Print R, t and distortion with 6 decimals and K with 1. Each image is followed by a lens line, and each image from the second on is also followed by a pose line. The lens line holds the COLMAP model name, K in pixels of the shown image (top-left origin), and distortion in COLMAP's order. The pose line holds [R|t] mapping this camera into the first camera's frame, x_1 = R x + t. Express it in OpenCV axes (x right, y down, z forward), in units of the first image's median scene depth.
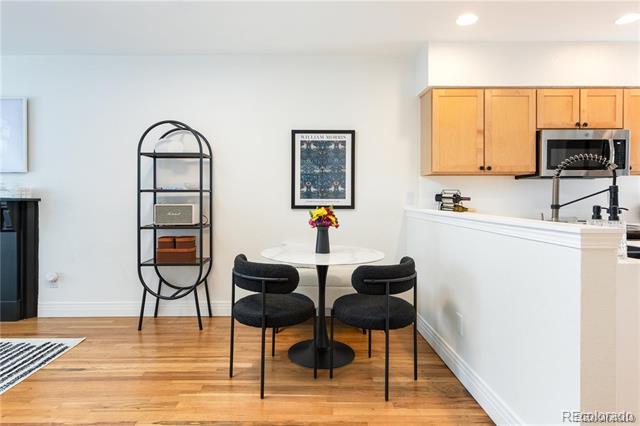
lens RADIAL K [[351.2, 0, 305.8], [0, 351.2, 194.3], [0, 0, 1]] dist [0.001162, 0.000452]
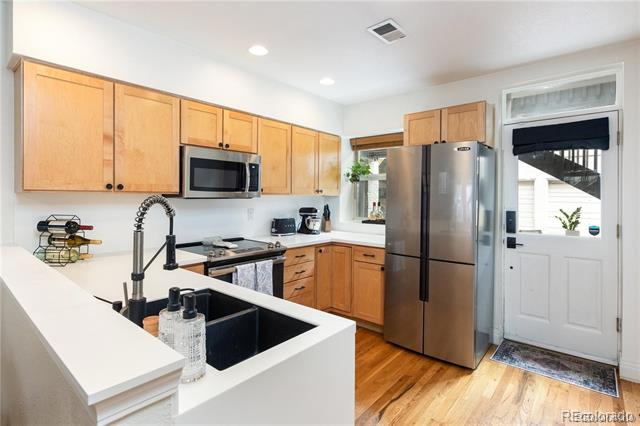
lens RADIAL K [[322.6, 0, 316.6], [0, 322.6, 202.9], [0, 0, 1]] dist [0.005863, 0.000335]
pose [[0.649578, -0.009948, 0.760229, 0.239590], [-0.014228, 0.999580, 0.025238, -0.057667], [-0.760161, -0.027211, 0.649164, 0.189617]]
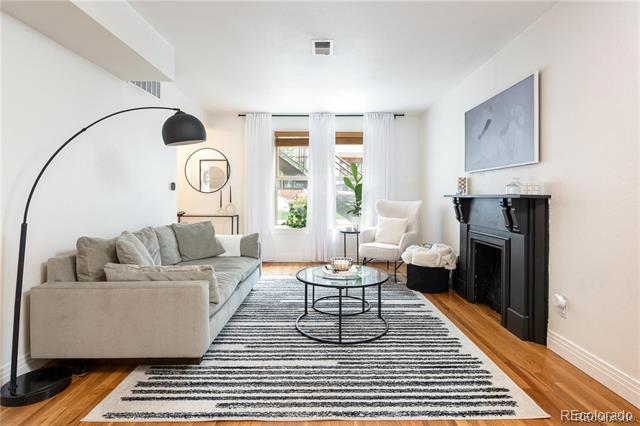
lens RADIAL K [[327.7, 0, 322.9], [0, 327.7, 197.3], [0, 0, 1]] dist [0.002787, 0.000373]
pose [[0.005209, 0.006585, -0.999965, -0.037847], [0.009027, 0.999937, 0.006632, 0.007311], [0.999946, -0.009061, 0.005149, 0.511956]]
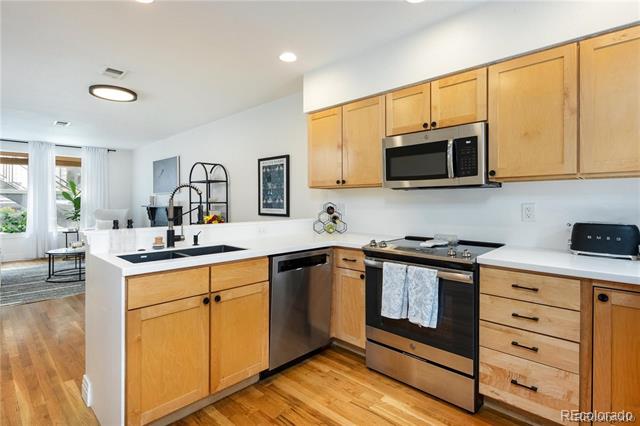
lens RADIAL K [[322.6, 0, 316.6], [0, 322.6, 202.9], [0, 0, 1]] dist [0.005863, 0.000335]
pose [[0.720777, 0.001914, -0.693164, 1.038598], [0.007170, 0.999922, 0.010217, -0.020095], [0.693130, -0.012335, 0.720707, 0.236294]]
